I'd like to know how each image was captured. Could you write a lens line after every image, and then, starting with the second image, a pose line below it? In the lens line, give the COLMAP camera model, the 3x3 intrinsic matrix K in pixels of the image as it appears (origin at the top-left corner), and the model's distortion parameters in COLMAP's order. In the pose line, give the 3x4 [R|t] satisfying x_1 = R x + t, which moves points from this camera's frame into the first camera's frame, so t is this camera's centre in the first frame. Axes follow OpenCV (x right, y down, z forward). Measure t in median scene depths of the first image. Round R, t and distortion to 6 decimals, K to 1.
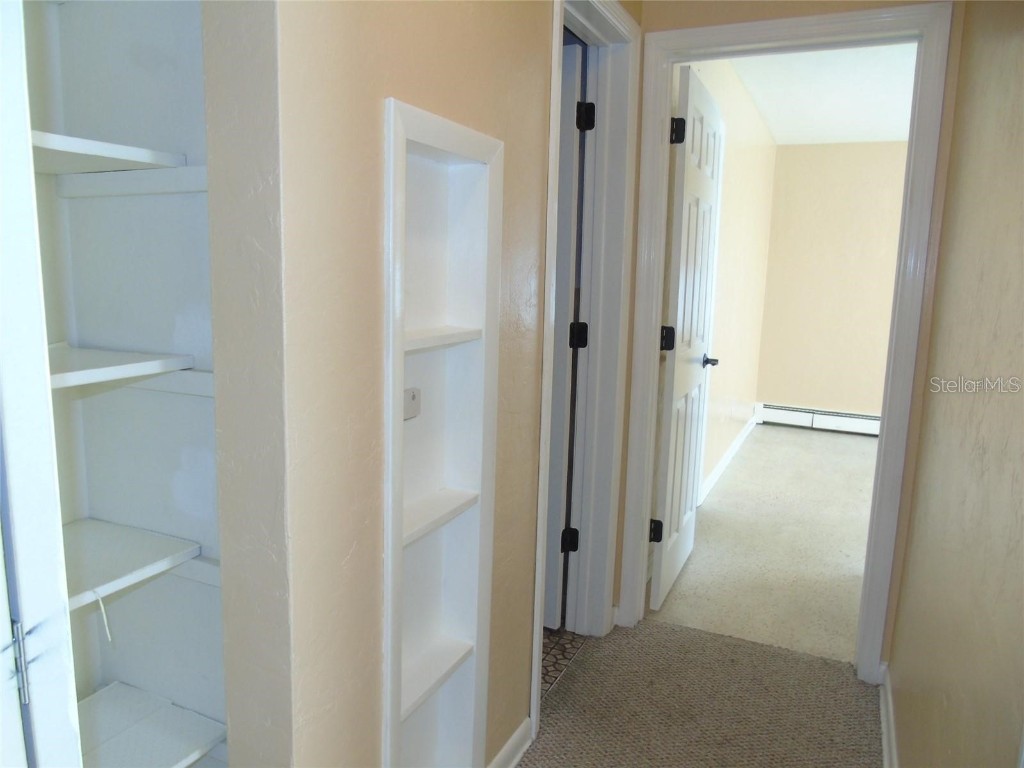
lens RADIAL K [[750.2, 0, 506.1], [0, 750.2, 381.8], [0, 0, 1]] dist [-0.052230, 0.021021]
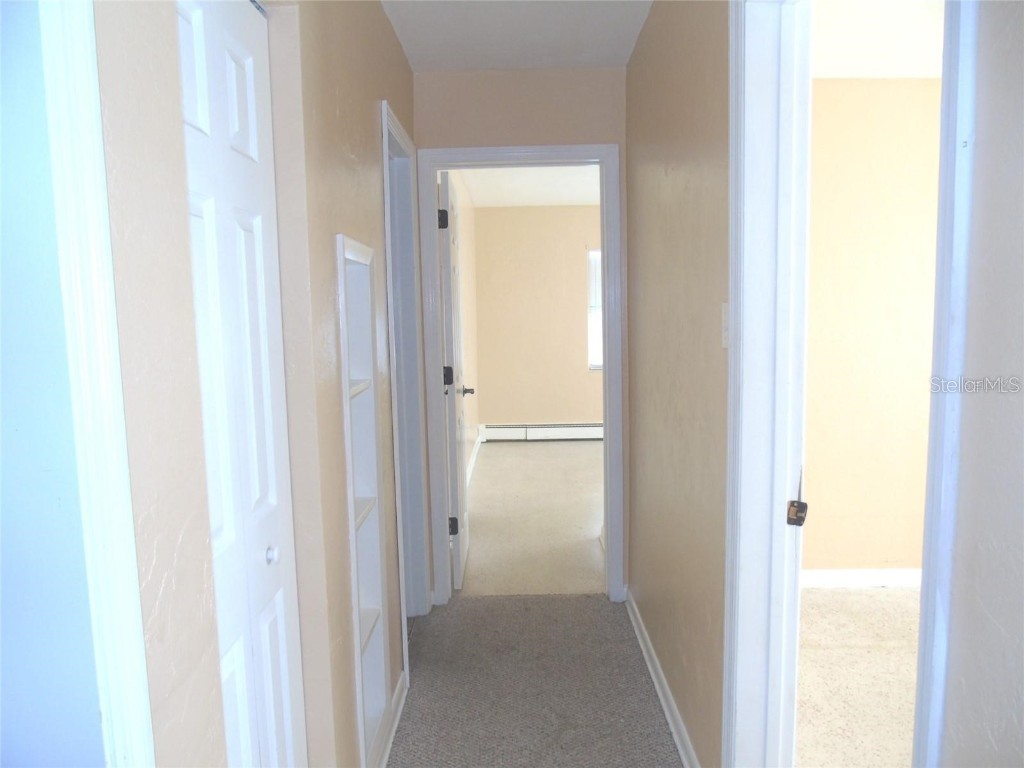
lens RADIAL K [[750.2, 0, 515.9], [0, 750.2, 385.1], [0, 0, 1]] dist [-0.052230, 0.021021]
pose [[0.907710, -0.091634, 0.409470, -0.211541], [0.111188, 0.993506, -0.024148, 0.002956], [-0.404598, 0.067448, 0.912004, -0.234991]]
